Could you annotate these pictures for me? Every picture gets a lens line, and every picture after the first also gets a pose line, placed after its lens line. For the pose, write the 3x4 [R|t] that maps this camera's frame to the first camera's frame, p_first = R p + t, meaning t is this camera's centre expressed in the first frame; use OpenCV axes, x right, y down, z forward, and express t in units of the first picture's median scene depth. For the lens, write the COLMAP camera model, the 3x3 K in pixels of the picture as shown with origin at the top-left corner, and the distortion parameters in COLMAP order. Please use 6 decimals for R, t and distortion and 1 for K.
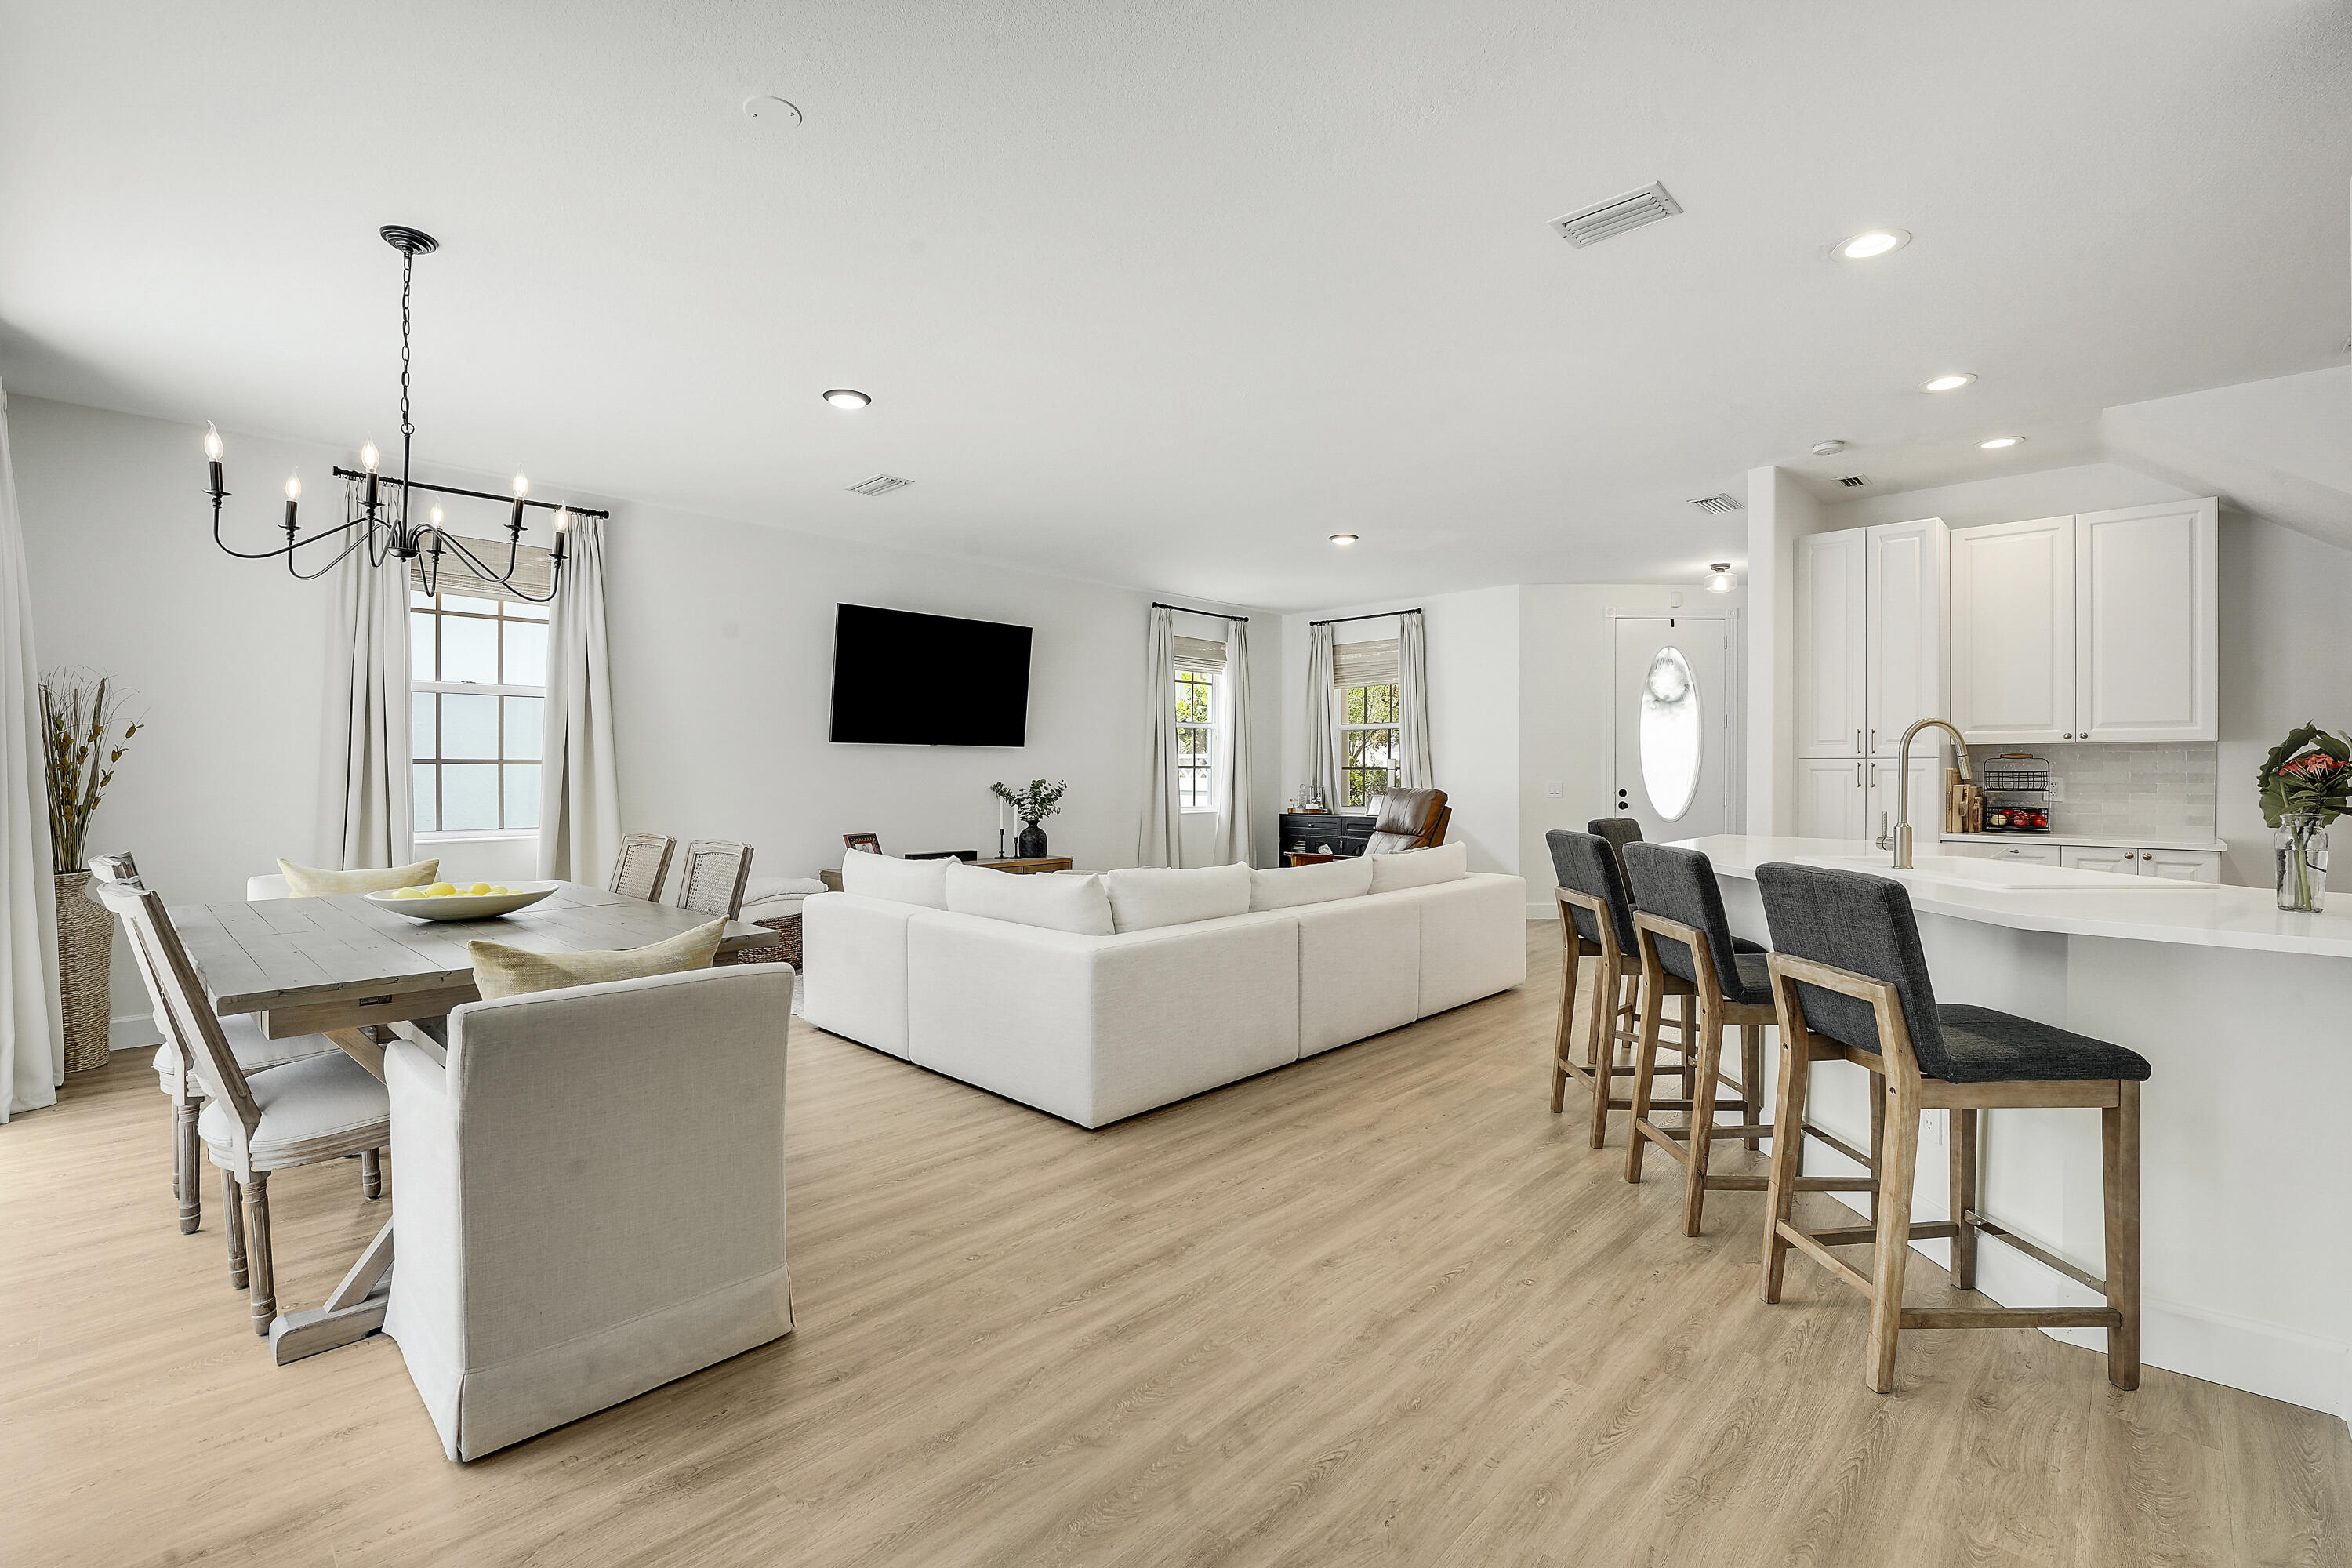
lens RADIAL K [[1051.0, 0, 1184.4], [0, 1051.0, 766.2], [0, 0, 1]] dist [-0.017582, 0.000715]
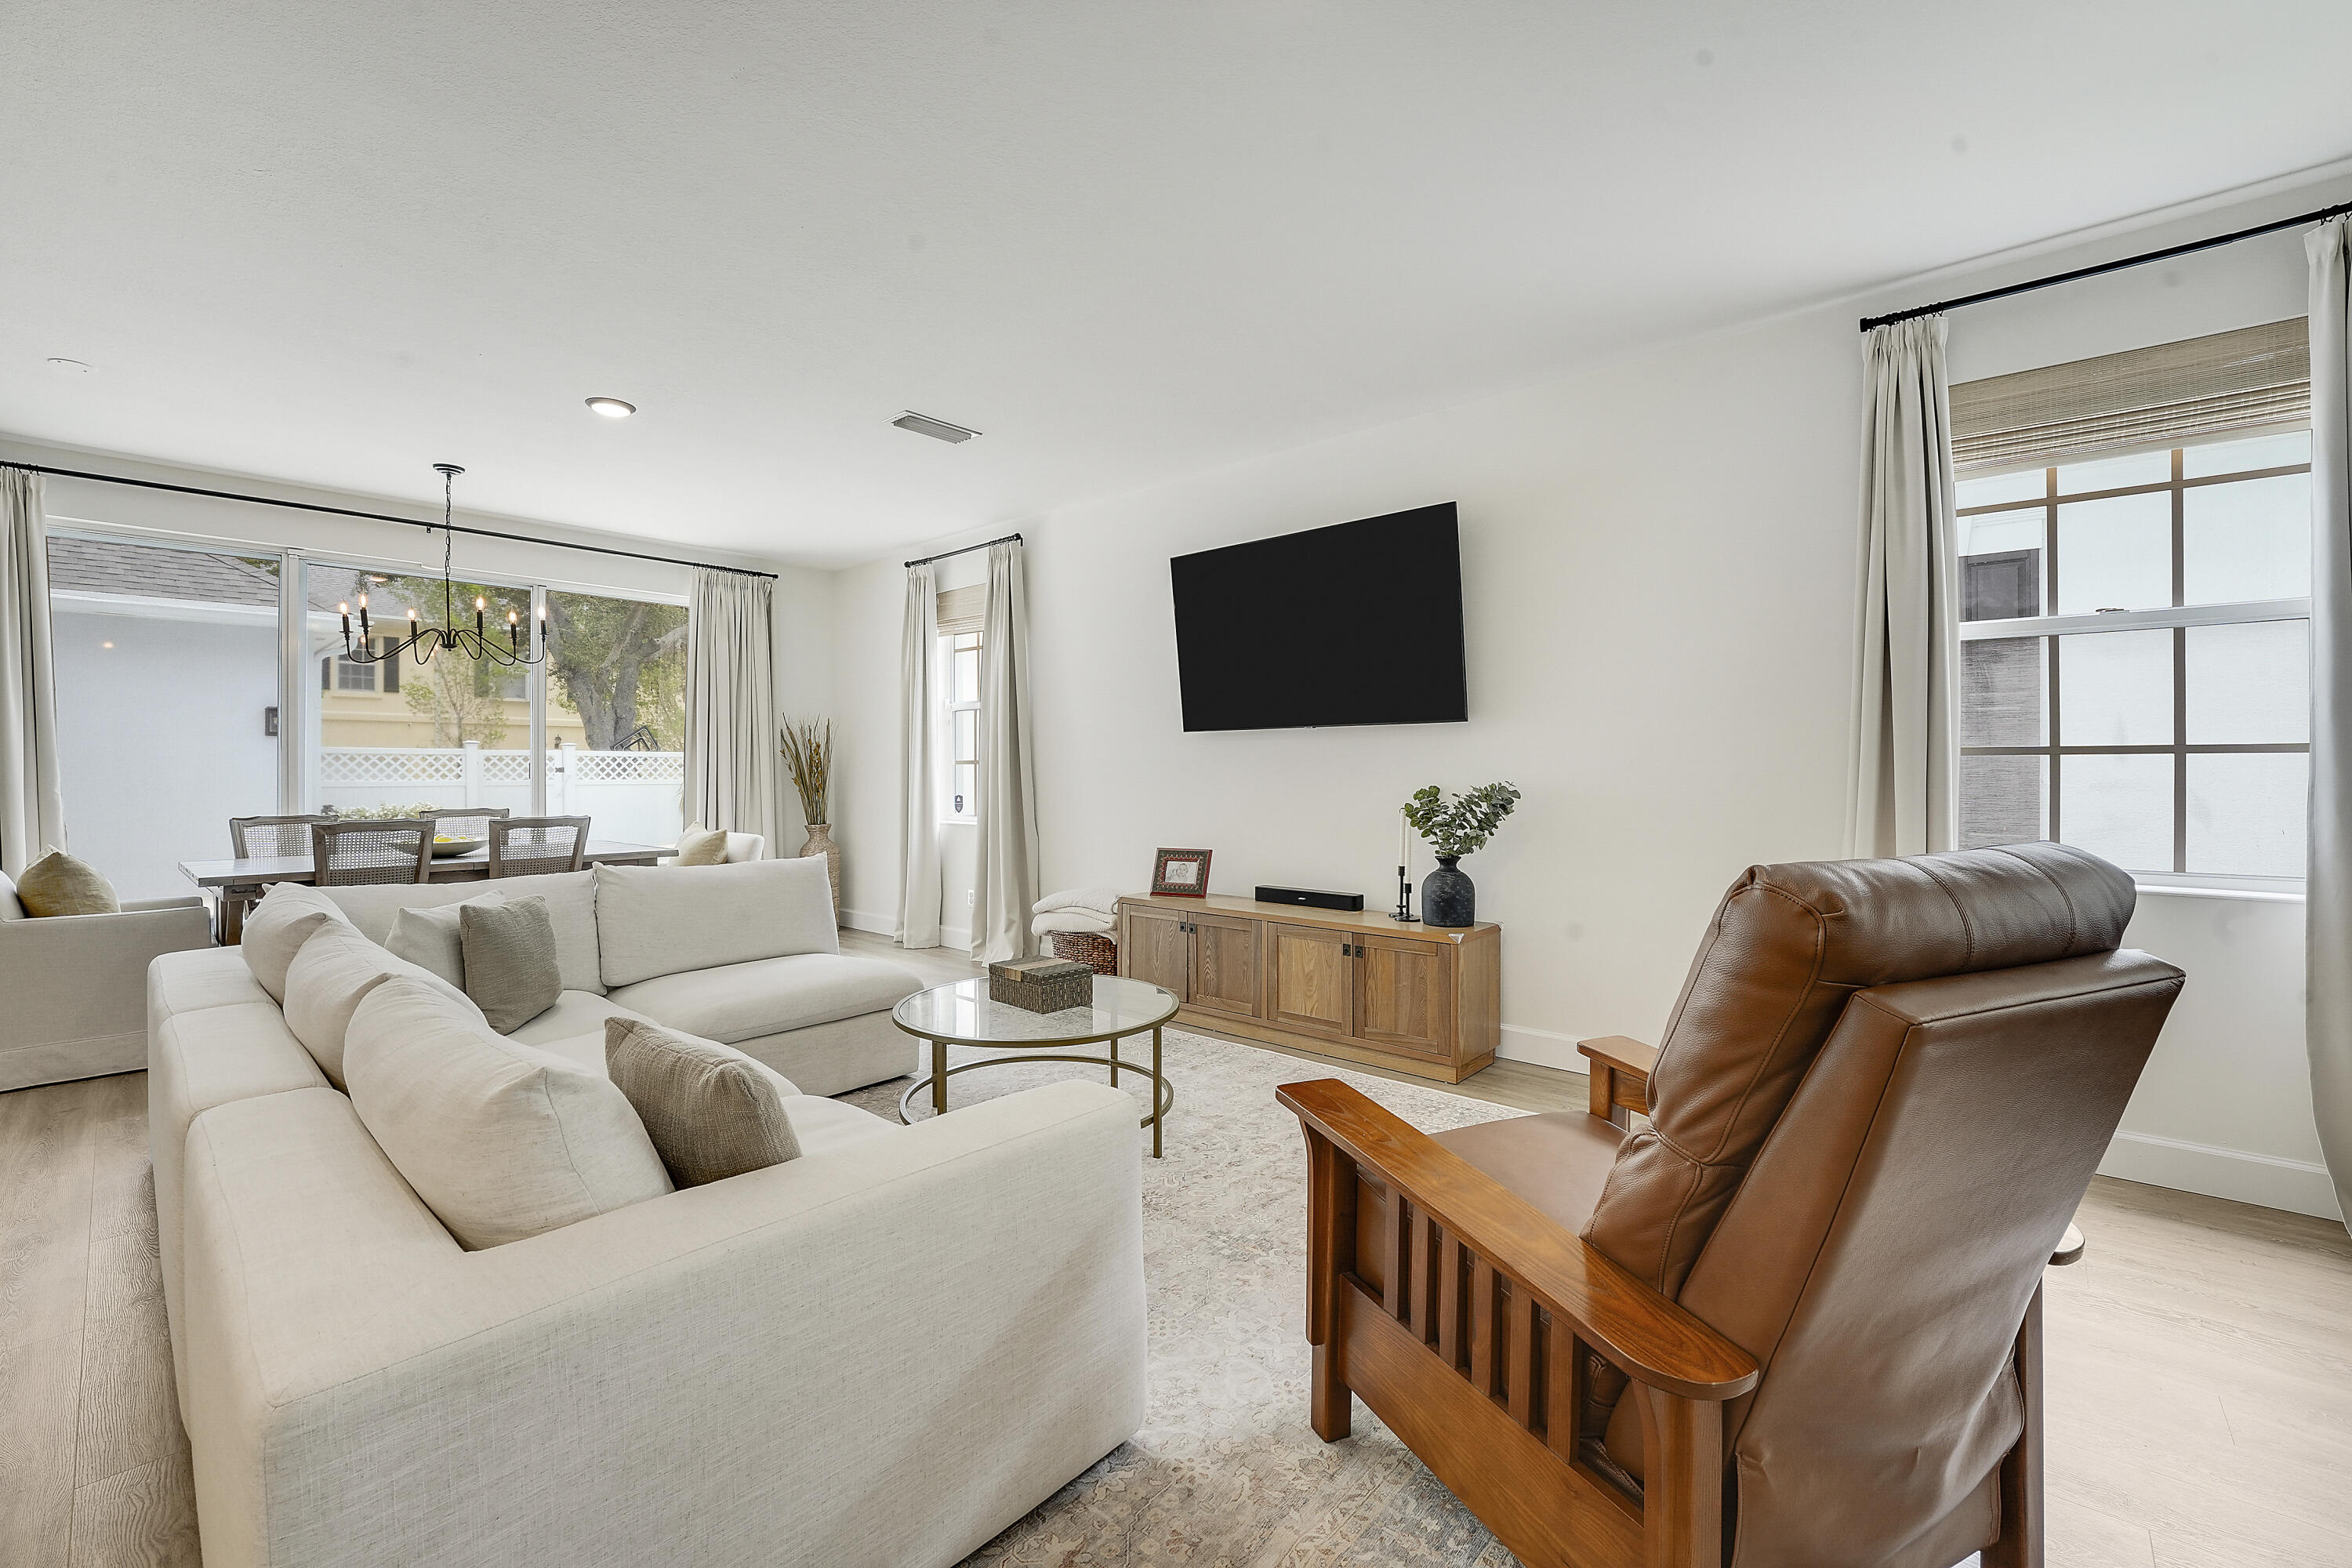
lens RADIAL K [[980.8, 0, 1176.0], [0, 980.8, 784.0], [0, 0, 1]] dist [-0.014577, 0.000390]
pose [[0.037961, 0.015722, -0.999156, 0.414604], [0.012130, 0.999795, 0.016193, 0.004863], [0.999206, -0.012735, 0.037762, 0.965073]]
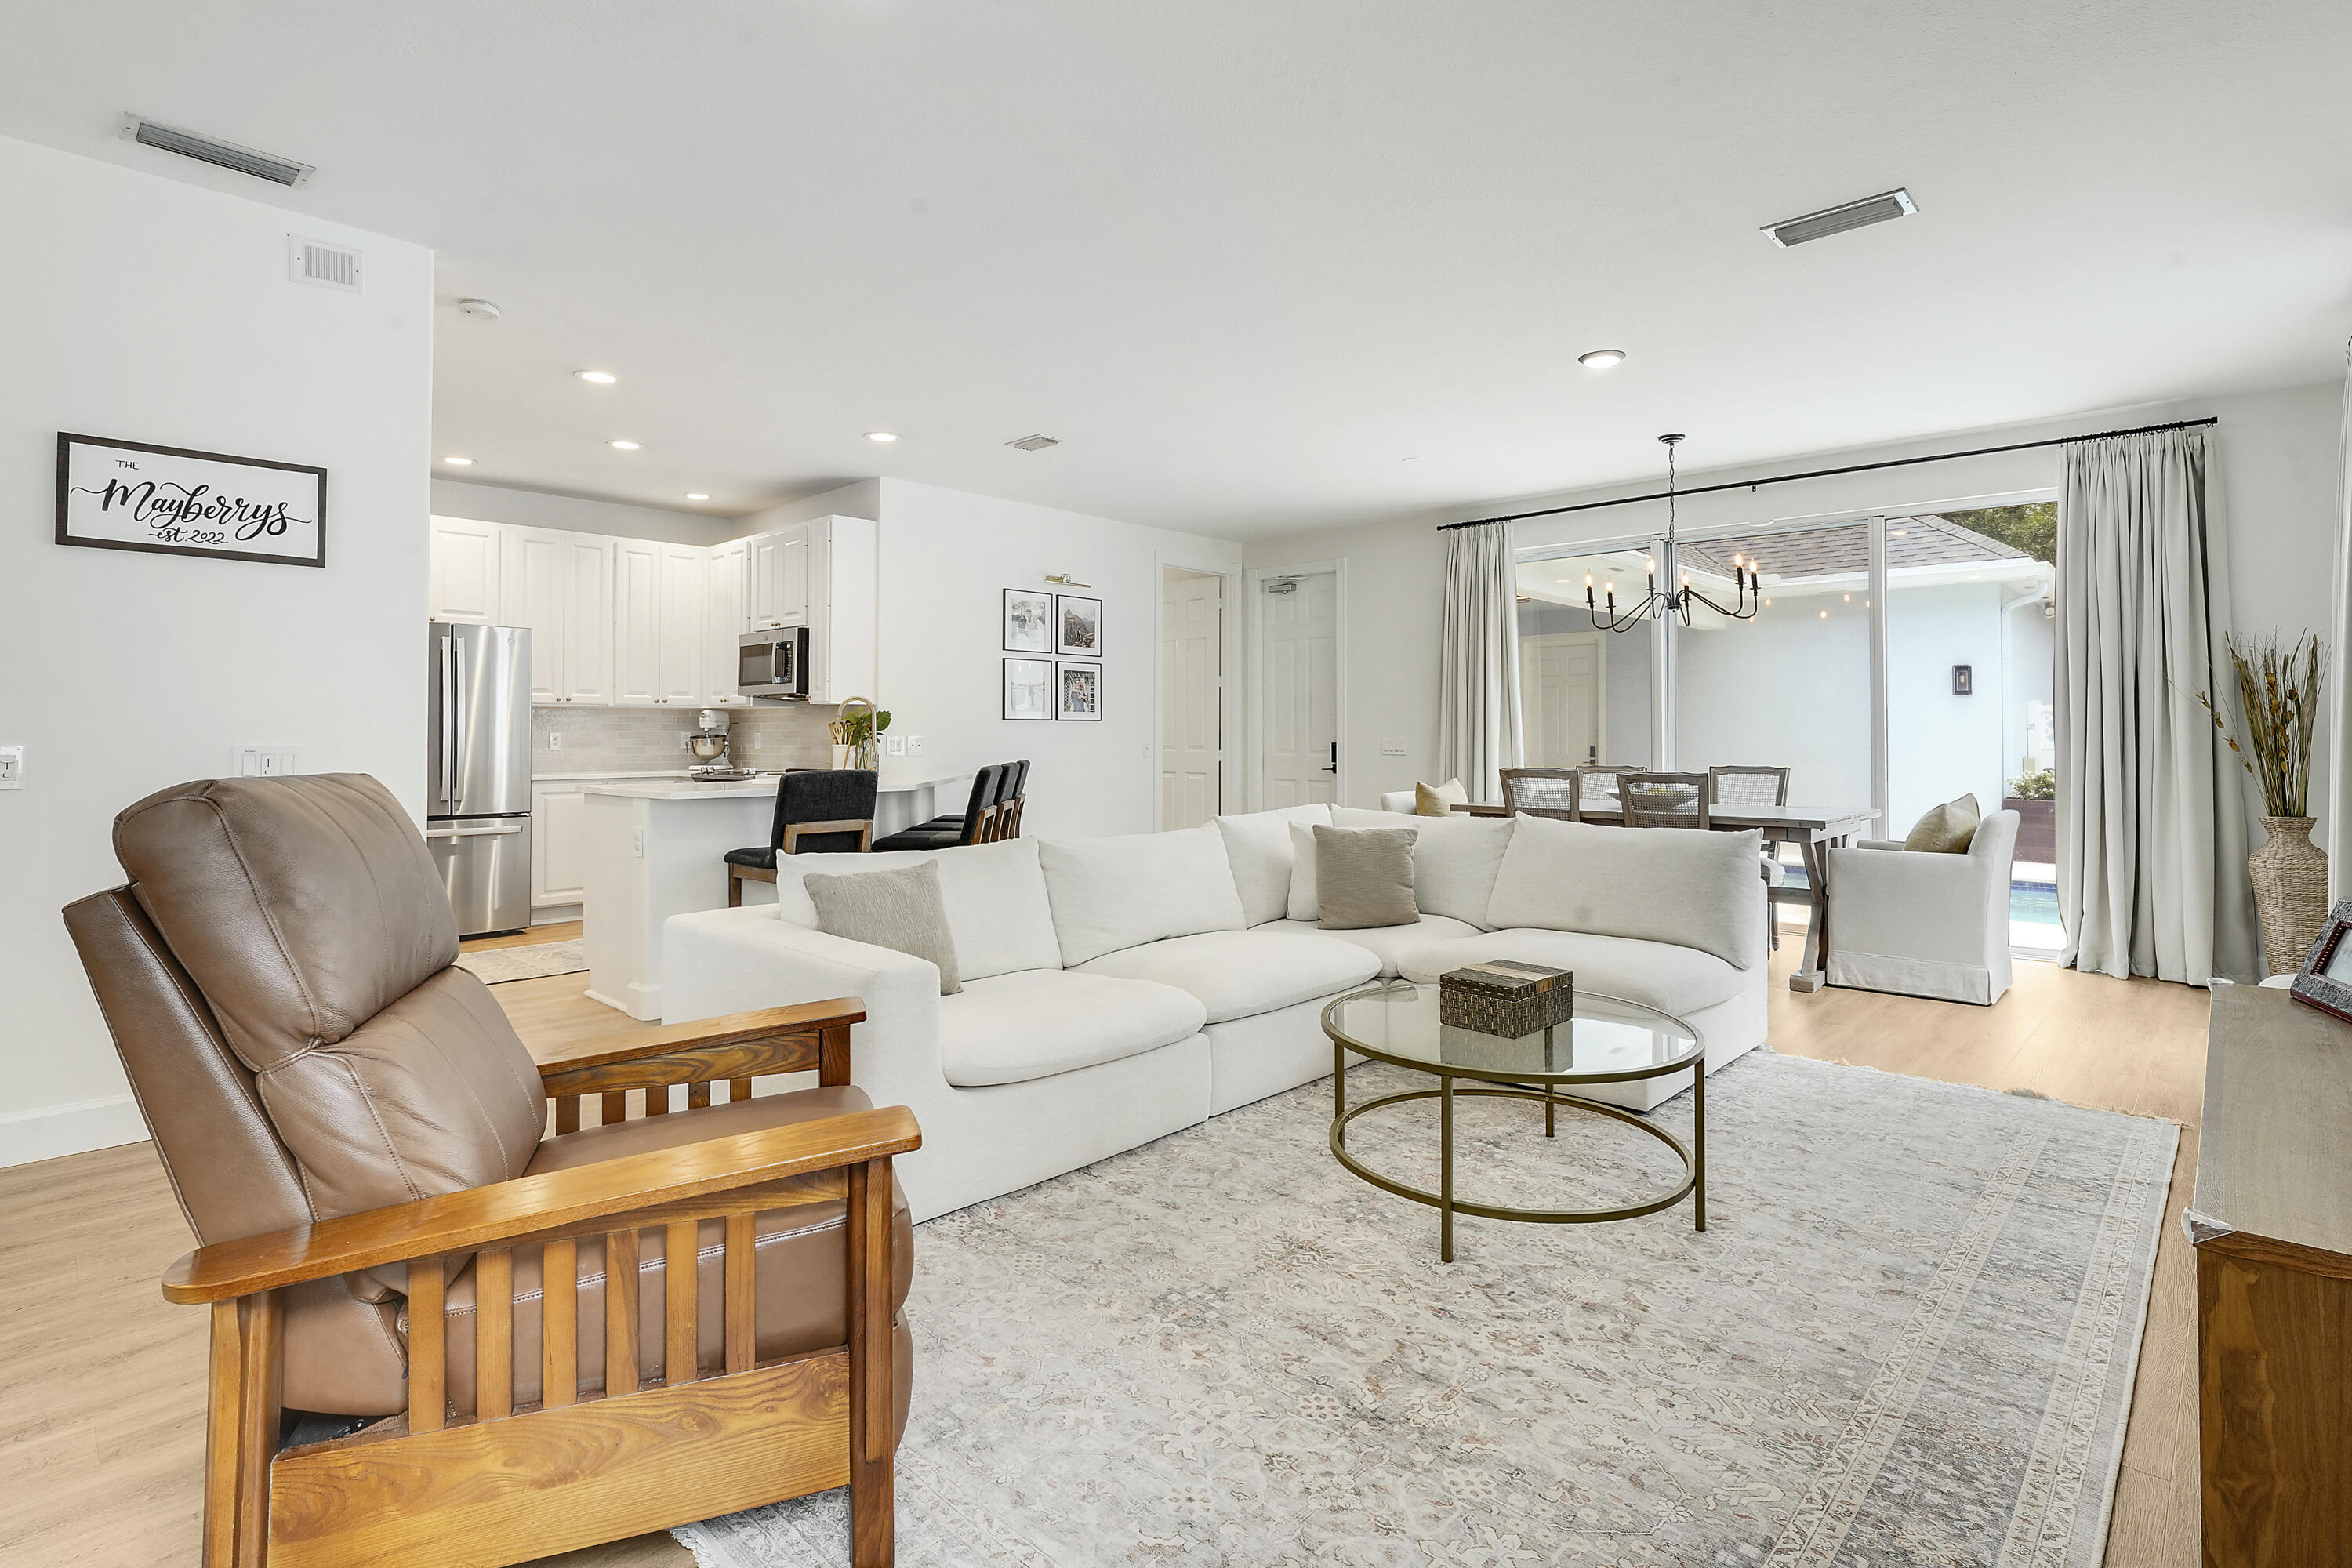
lens RADIAL K [[1148.9, 0, 1170.8], [0, 1148.9, 719.6], [0, 0, 1]] dist [-0.010615, 0.000566]
pose [[-0.999994, -0.002637, 0.002284, 0.061639], [-0.002688, 0.999739, -0.022667, 0.016764], [-0.002223, -0.022673, -0.999740, 1.341669]]
